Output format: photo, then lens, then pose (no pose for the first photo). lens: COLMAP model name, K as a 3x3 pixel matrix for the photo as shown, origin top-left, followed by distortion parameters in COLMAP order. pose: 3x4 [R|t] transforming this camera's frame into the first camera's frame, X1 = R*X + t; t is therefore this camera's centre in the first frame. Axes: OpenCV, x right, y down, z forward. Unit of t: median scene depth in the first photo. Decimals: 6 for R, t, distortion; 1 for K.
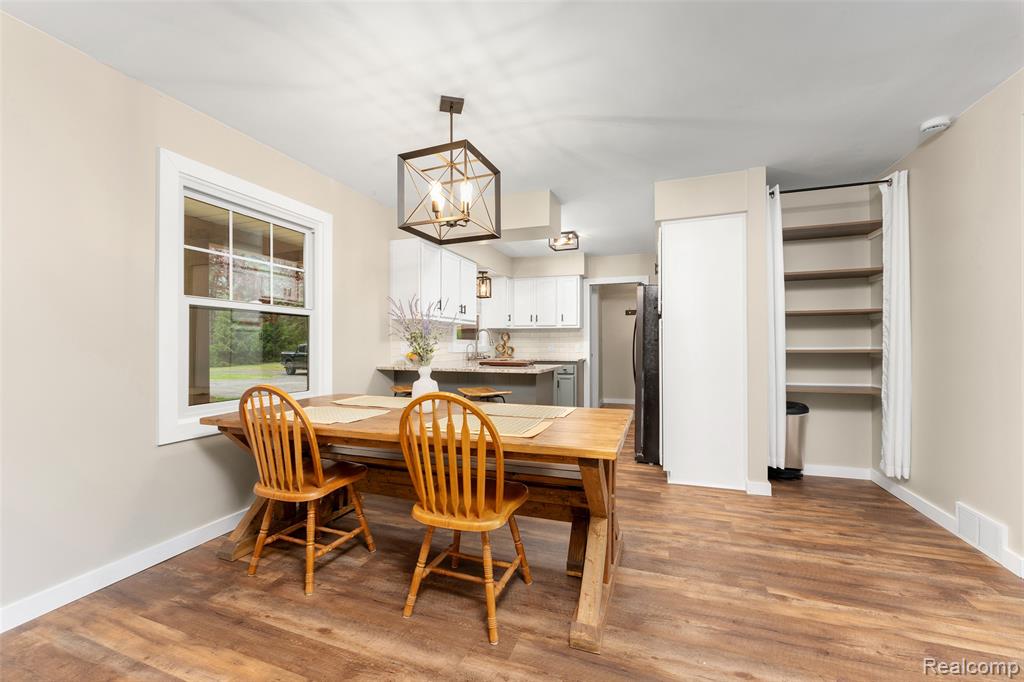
lens RADIAL K [[407.8, 0, 512.0], [0, 407.8, 341.0], [0, 0, 1]] dist [-0.016268, 0.000240]
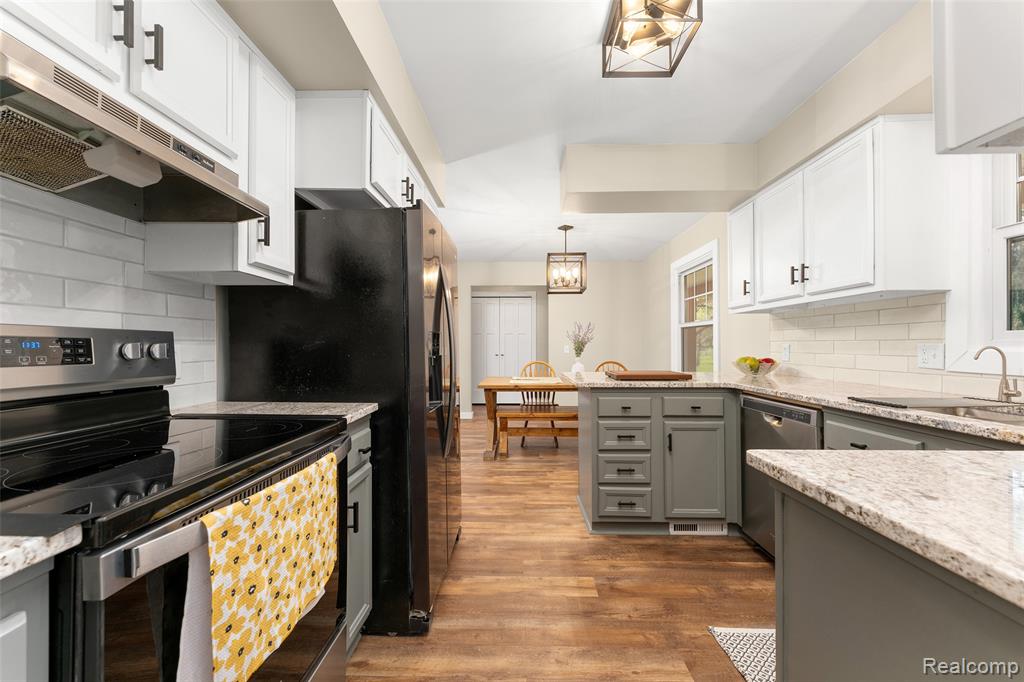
lens RADIAL K [[407.0, 0, 509.9], [0, 407.0, 343.6], [0, 0, 1]] dist [-0.000401, 0.000104]
pose [[-0.950226, -0.001364, -0.311560, 0.421118], [0.003315, 0.999890, -0.014488, 0.011490], [0.311545, -0.014799, -0.950116, 1.606802]]
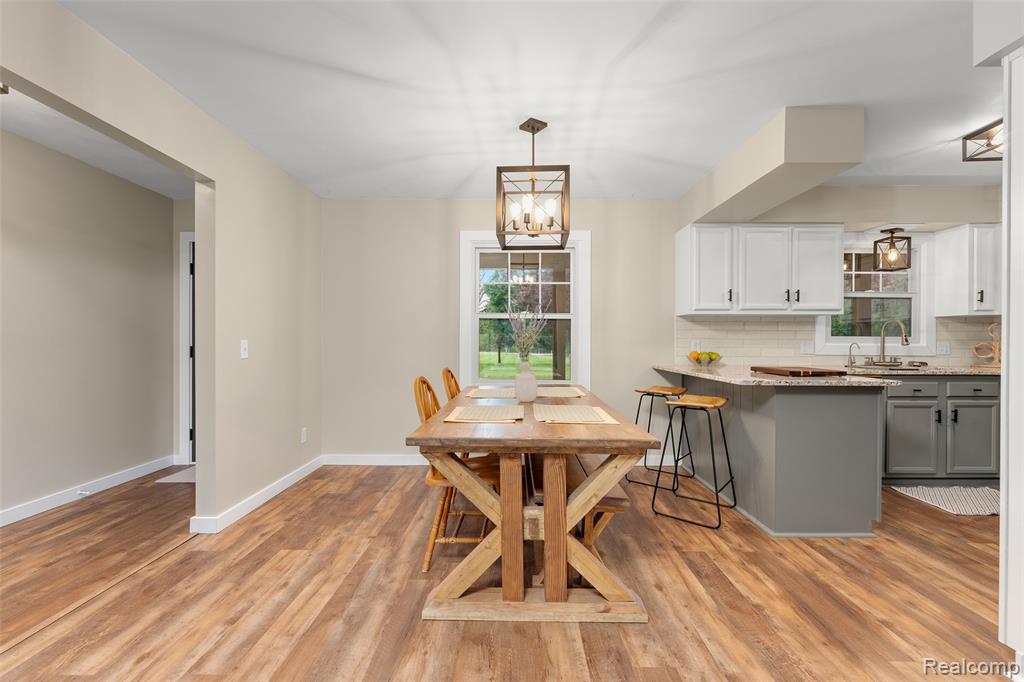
lens RADIAL K [[436.1, 0, 512.8], [0, 436.1, 342.8], [0, 0, 1]] dist [-0.002185, 0.000244]
pose [[0.329330, 0.001953, -0.944213, 0.541465], [0.006292, 0.999971, 0.004263, 0.000290], [0.944194, -0.007345, 0.329309, 0.315108]]
